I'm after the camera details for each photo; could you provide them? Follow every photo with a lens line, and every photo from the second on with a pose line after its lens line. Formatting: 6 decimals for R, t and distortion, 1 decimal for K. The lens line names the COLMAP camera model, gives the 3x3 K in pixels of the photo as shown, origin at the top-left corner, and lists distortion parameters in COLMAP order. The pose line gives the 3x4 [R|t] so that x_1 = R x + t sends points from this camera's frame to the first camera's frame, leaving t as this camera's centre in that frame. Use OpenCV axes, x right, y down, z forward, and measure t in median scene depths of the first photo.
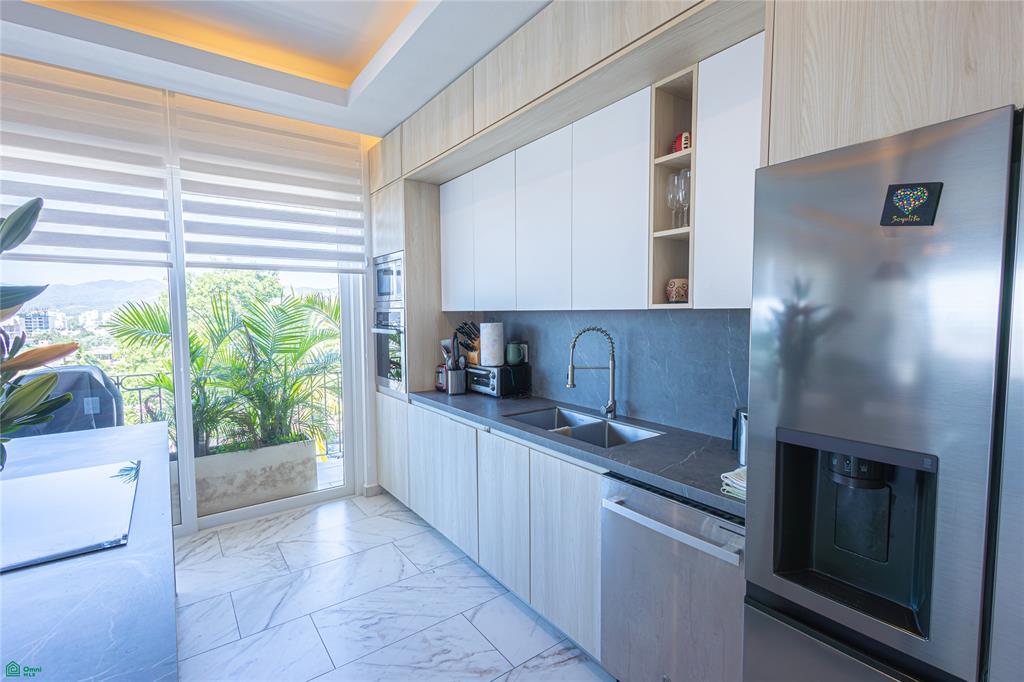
lens RADIAL K [[468.9, 0, 513.9], [0, 468.9, 344.0], [0, 0, 1]] dist [0.008238, -0.000576]
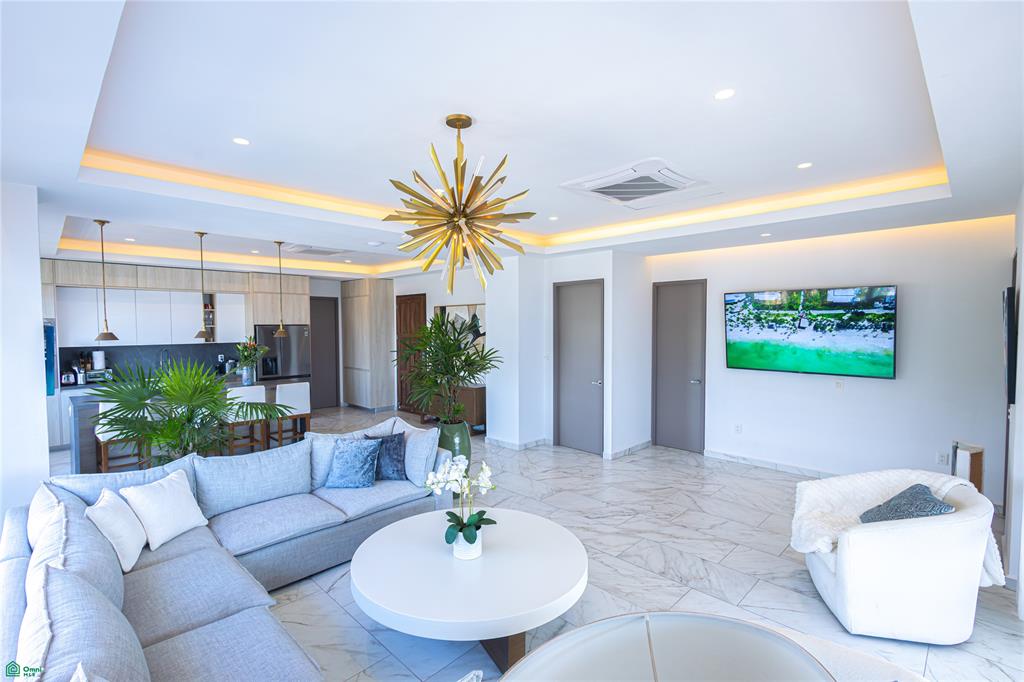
lens RADIAL K [[468.9, 0, 516.7], [0, 468.9, 342.6], [0, 0, 1]] dist [0.008238, -0.000576]
pose [[-0.160166, -0.036258, 0.986424, -2.821607], [0.069884, 0.996401, 0.047972, -0.056748], [-0.984613, 0.076618, -0.157056, -0.724364]]
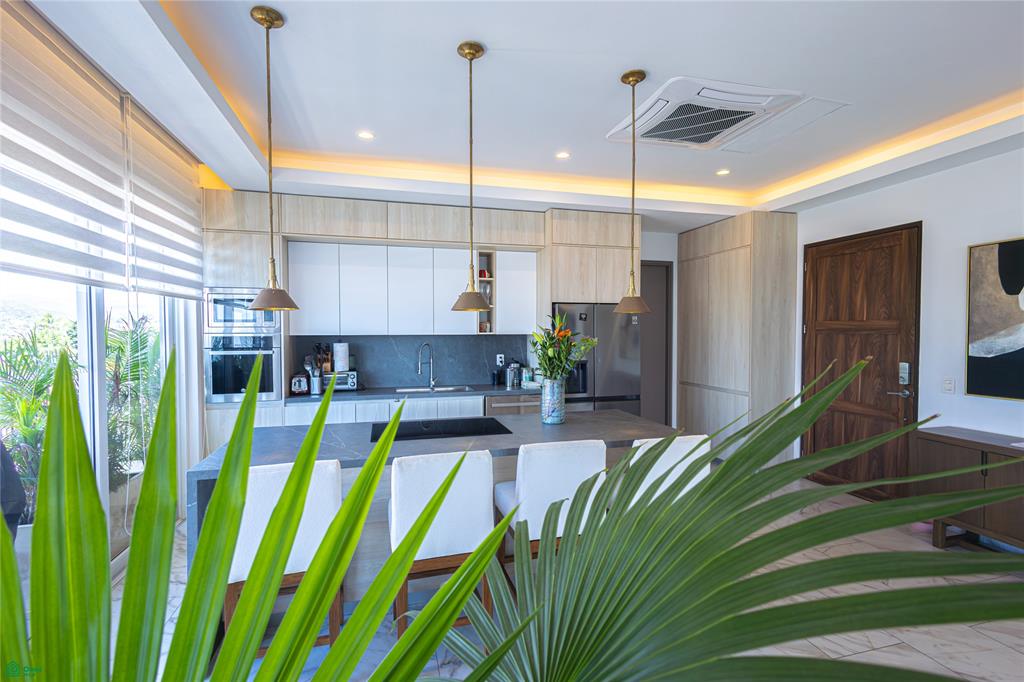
lens RADIAL K [[468.9, 0, 511.9], [0, 468.9, 341.9], [0, 0, 1]] dist [0.008238, -0.000576]
pose [[0.358603, -0.018935, 0.933298, -1.313501], [0.063207, 0.997992, -0.004039, -0.007683], [-0.931348, 0.060439, 0.359080, -0.060478]]
